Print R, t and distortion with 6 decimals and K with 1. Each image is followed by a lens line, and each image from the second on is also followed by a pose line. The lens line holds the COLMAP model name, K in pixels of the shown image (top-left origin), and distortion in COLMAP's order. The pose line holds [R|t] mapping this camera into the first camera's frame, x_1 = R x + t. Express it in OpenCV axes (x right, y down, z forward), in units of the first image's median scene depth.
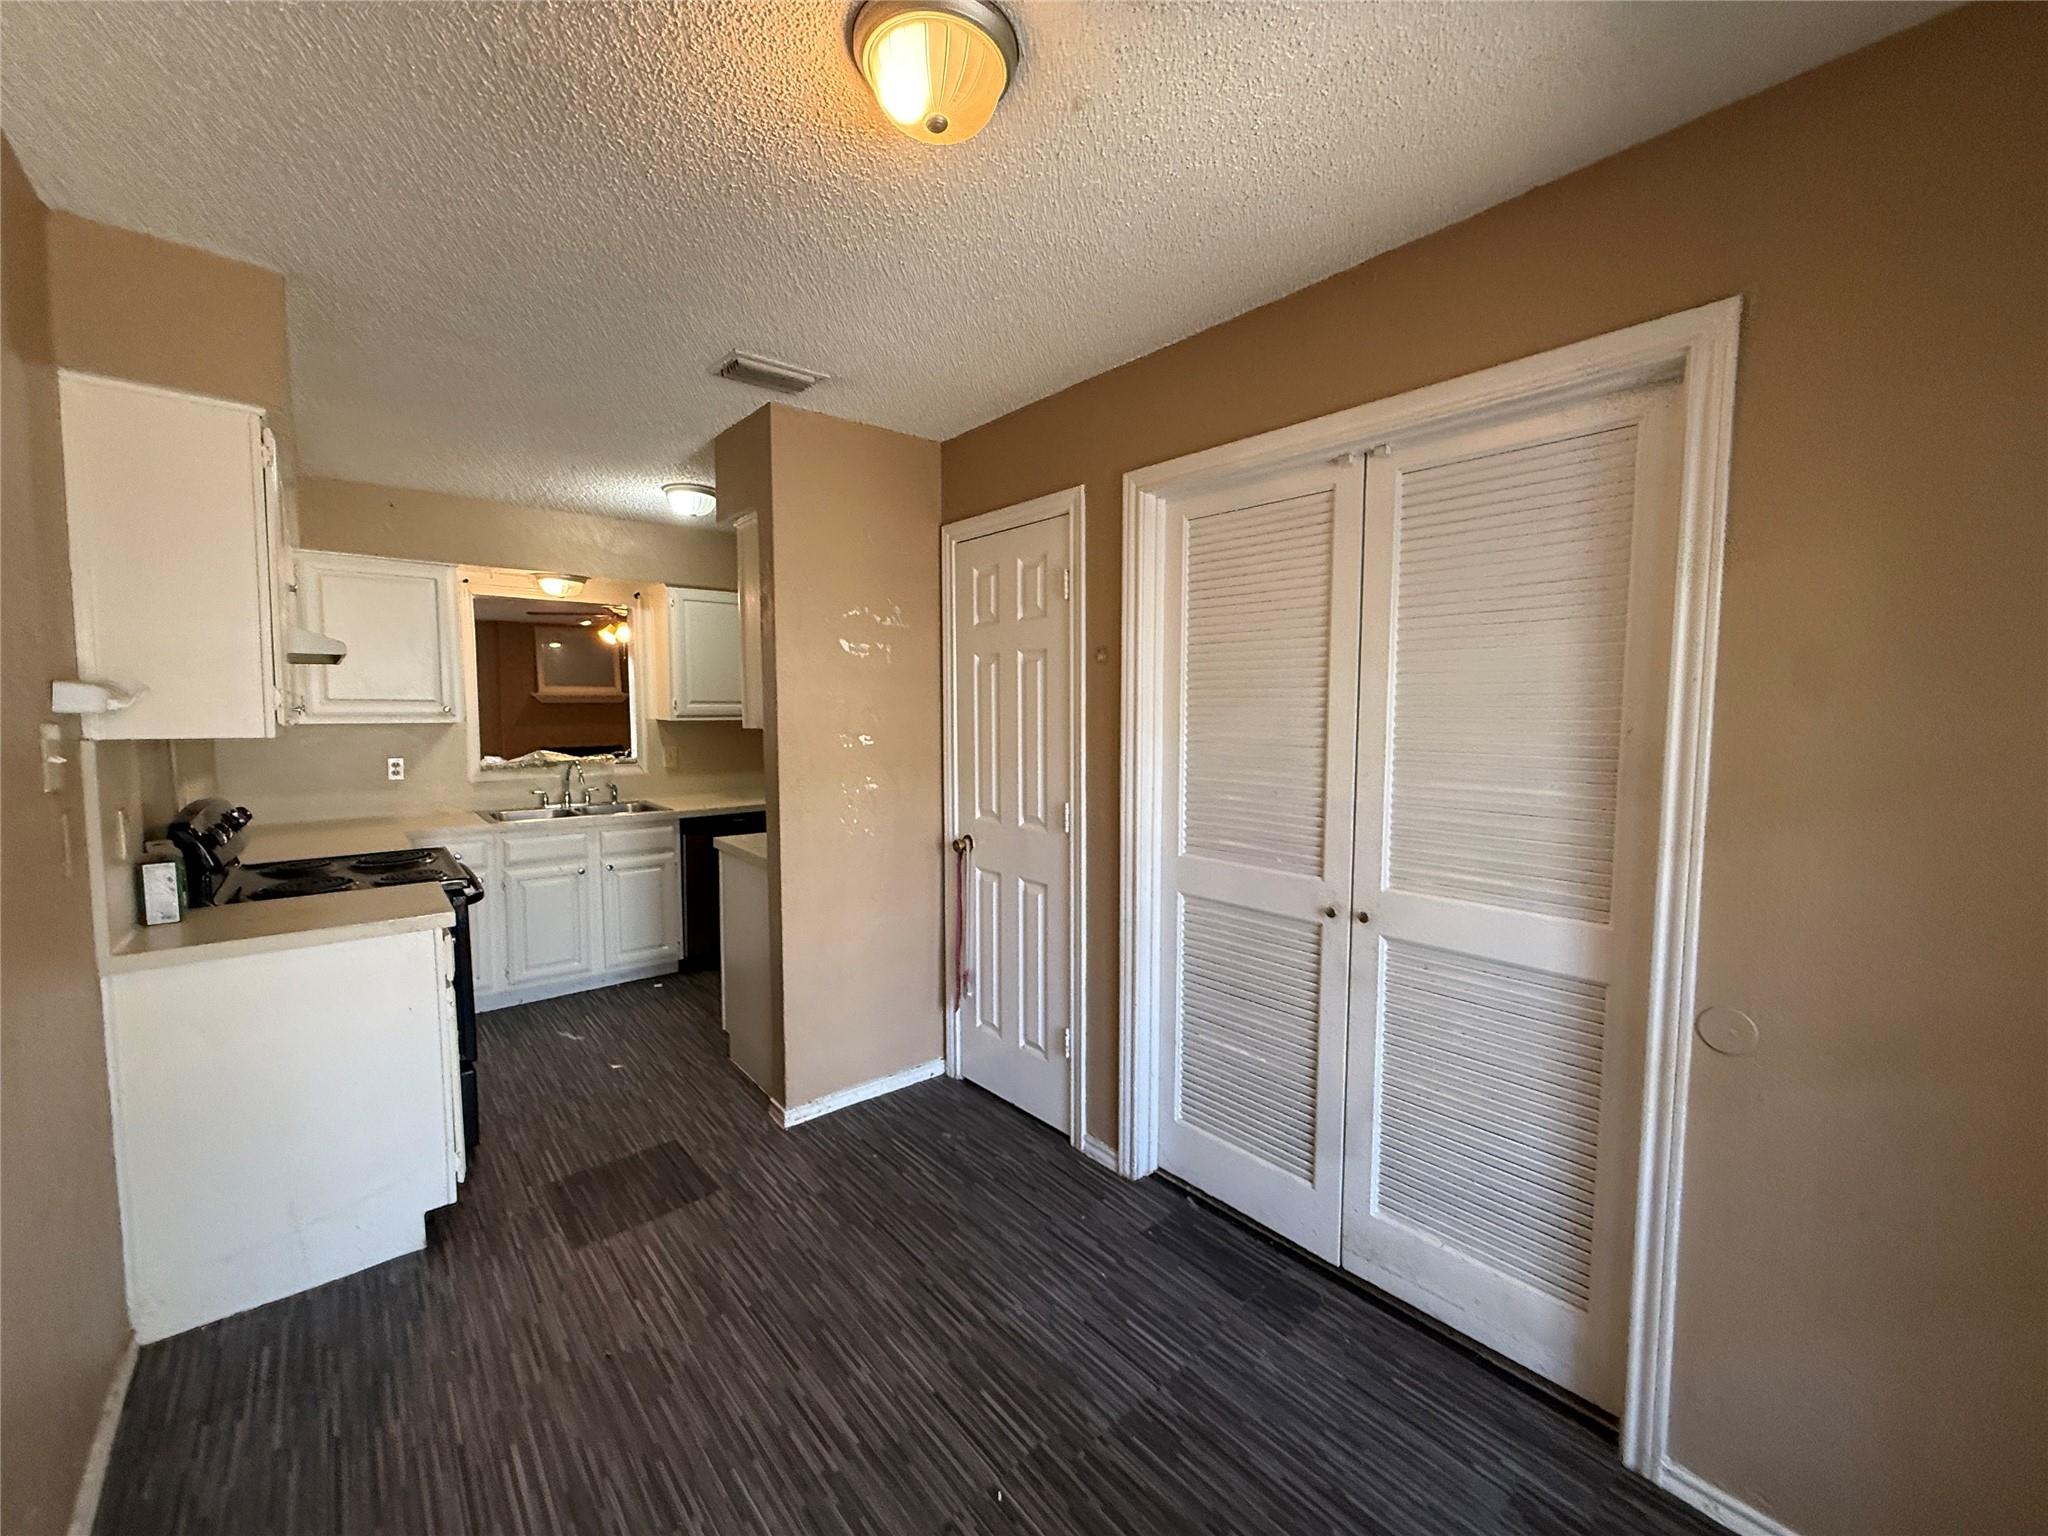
lens RADIAL K [[818.2, 0, 1023.1], [0, 818.2, 764.0], [0, 0, 1]] dist [0.001173, 0.000913]
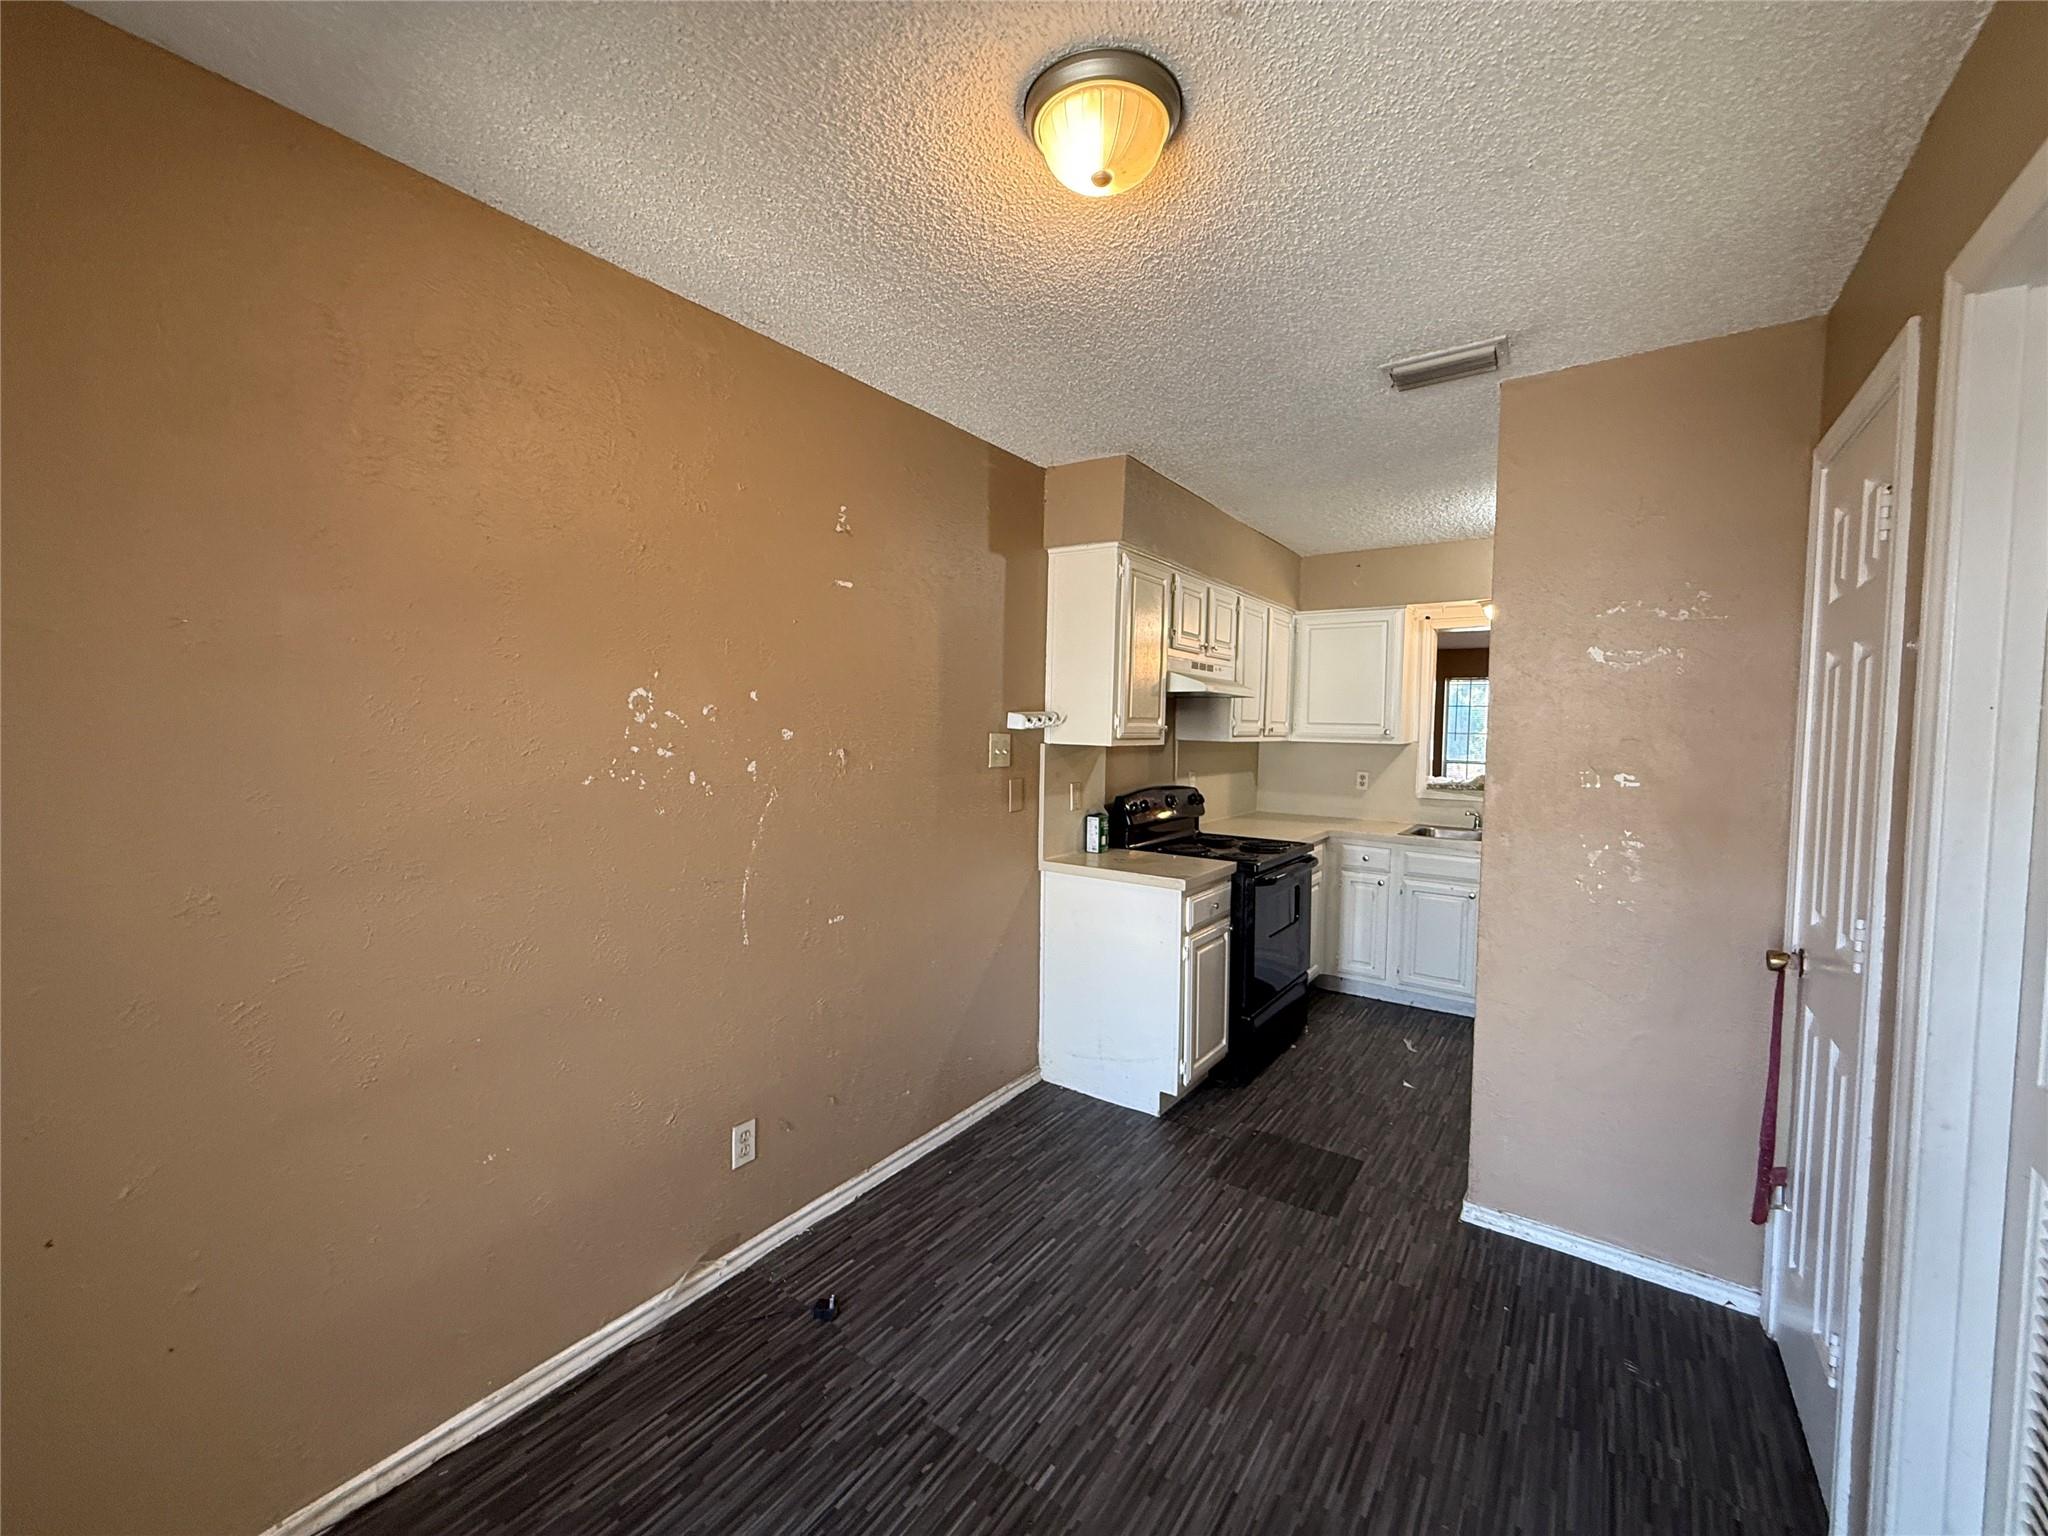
lens RADIAL K [[818.2, 0, 1023.2], [0, 818.2, 764.1], [0, 0, 1]] dist [0.001173, 0.000913]
pose [[0.244930, 0.052433, -0.968122, 0.566906], [-0.082773, 0.996022, 0.033003, -0.033521], [0.966001, 0.072051, 0.248296, 0.422500]]
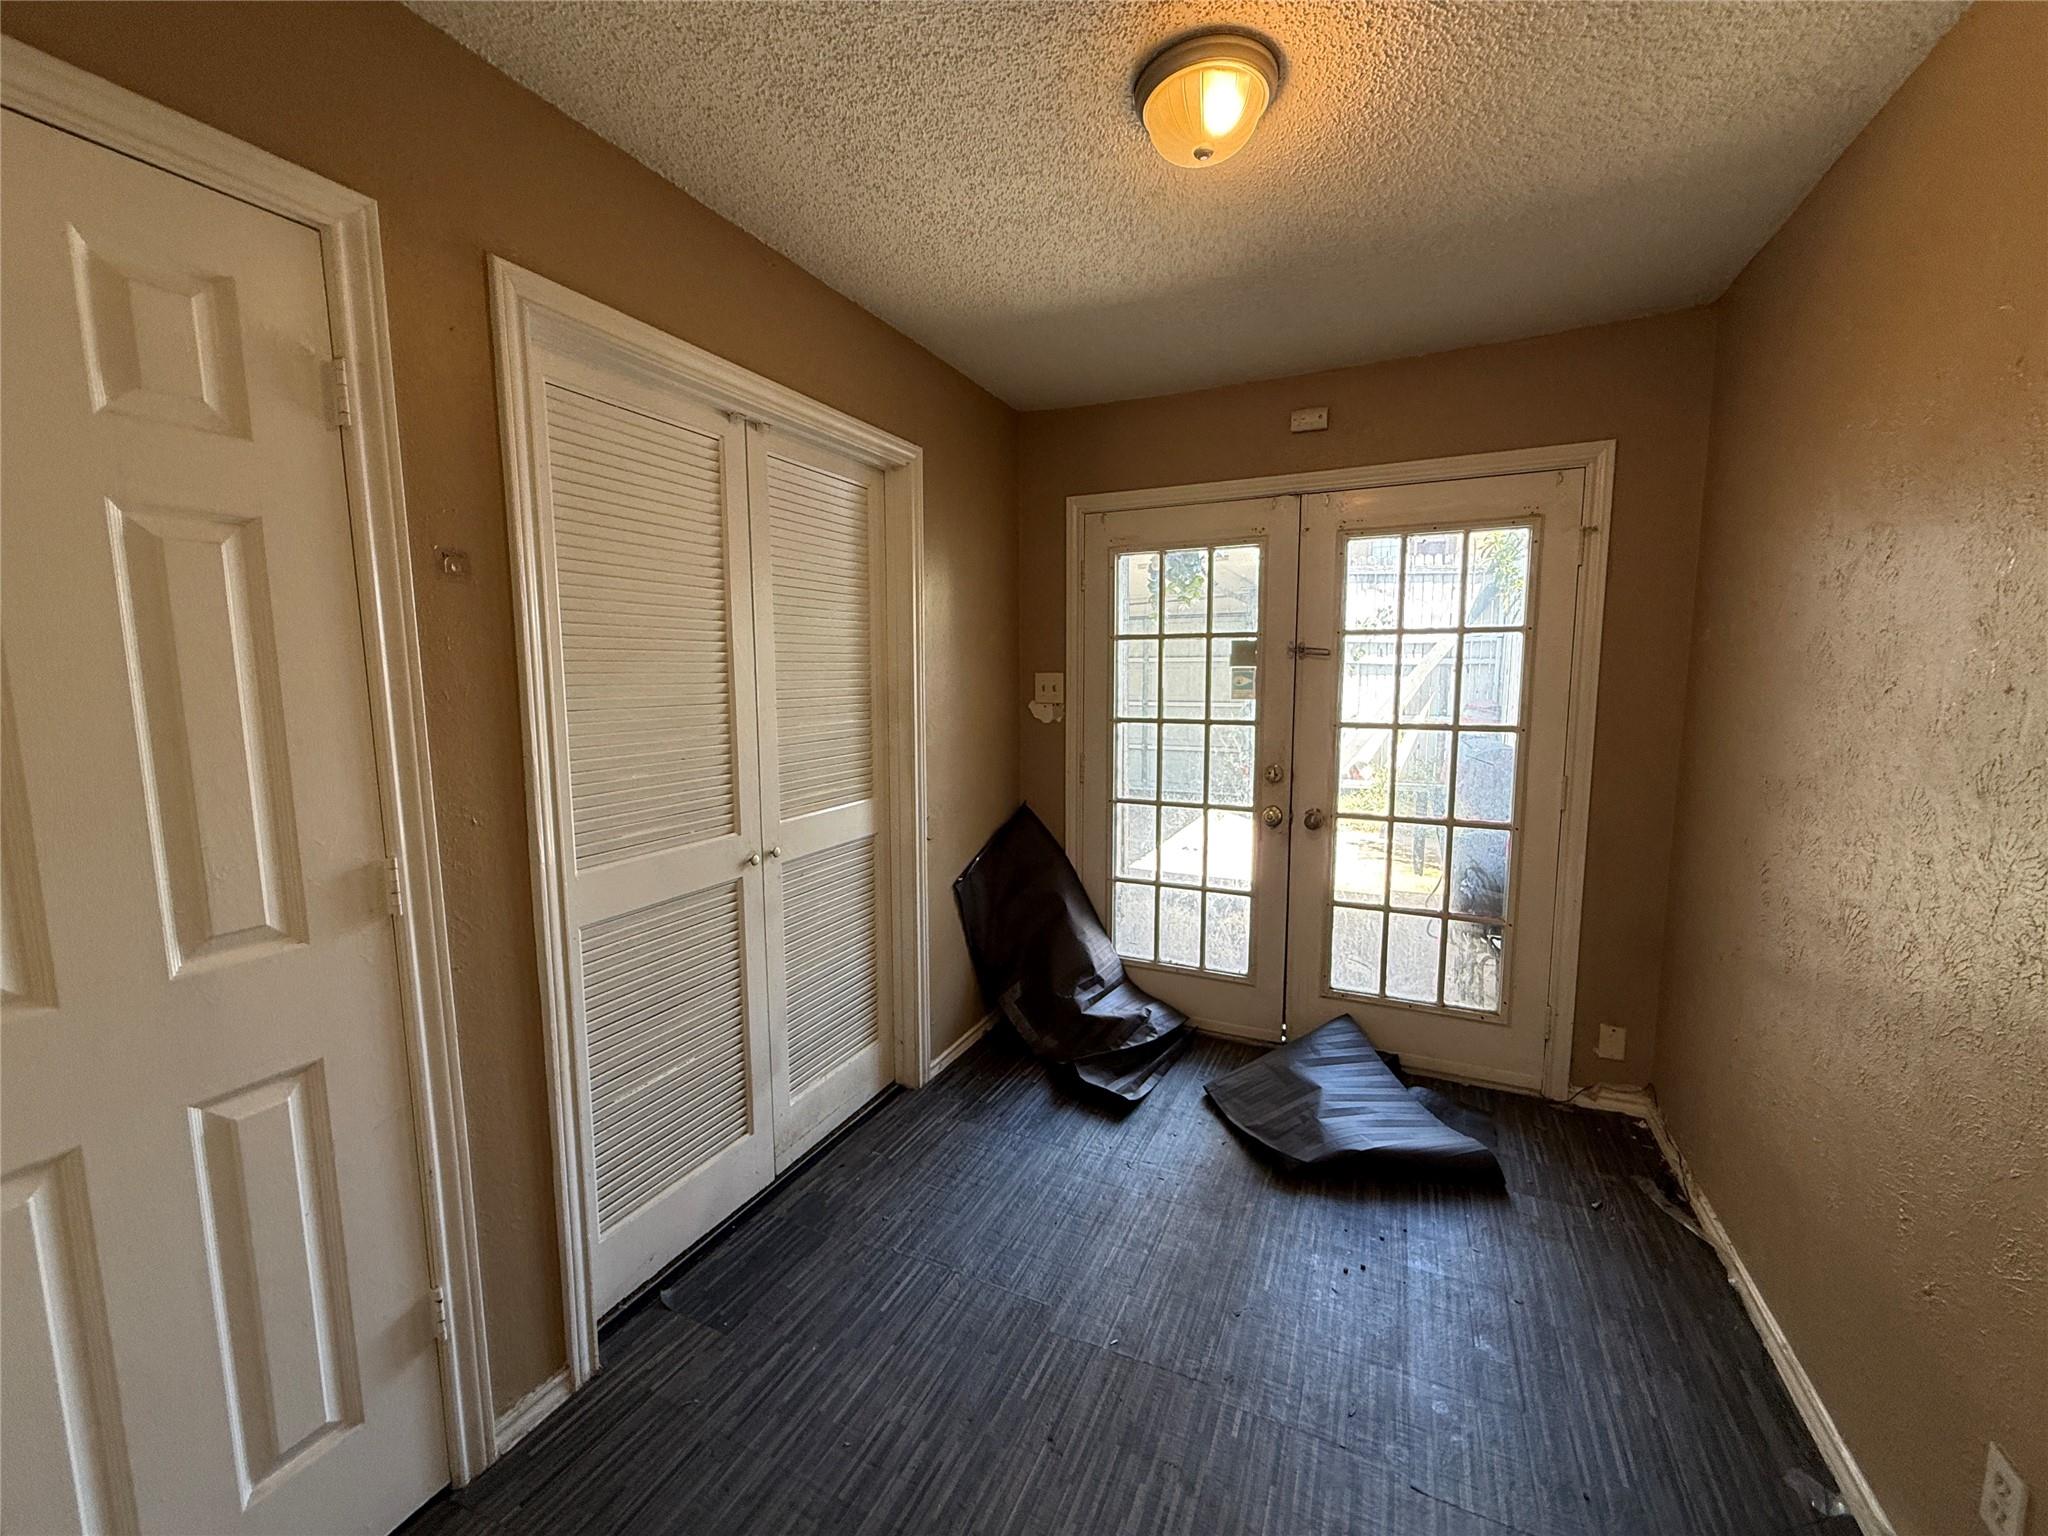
lens RADIAL K [[818.2, 0, 1018.0], [0, 818.2, 766.0], [0, 0, 1]] dist [0.001173, 0.000913]
pose [[-0.404499, -0.106618, 0.908302, -0.698173], [0.070060, 0.986650, 0.147014, -0.067723], [-0.911851, 0.123103, -0.391630, 1.098829]]
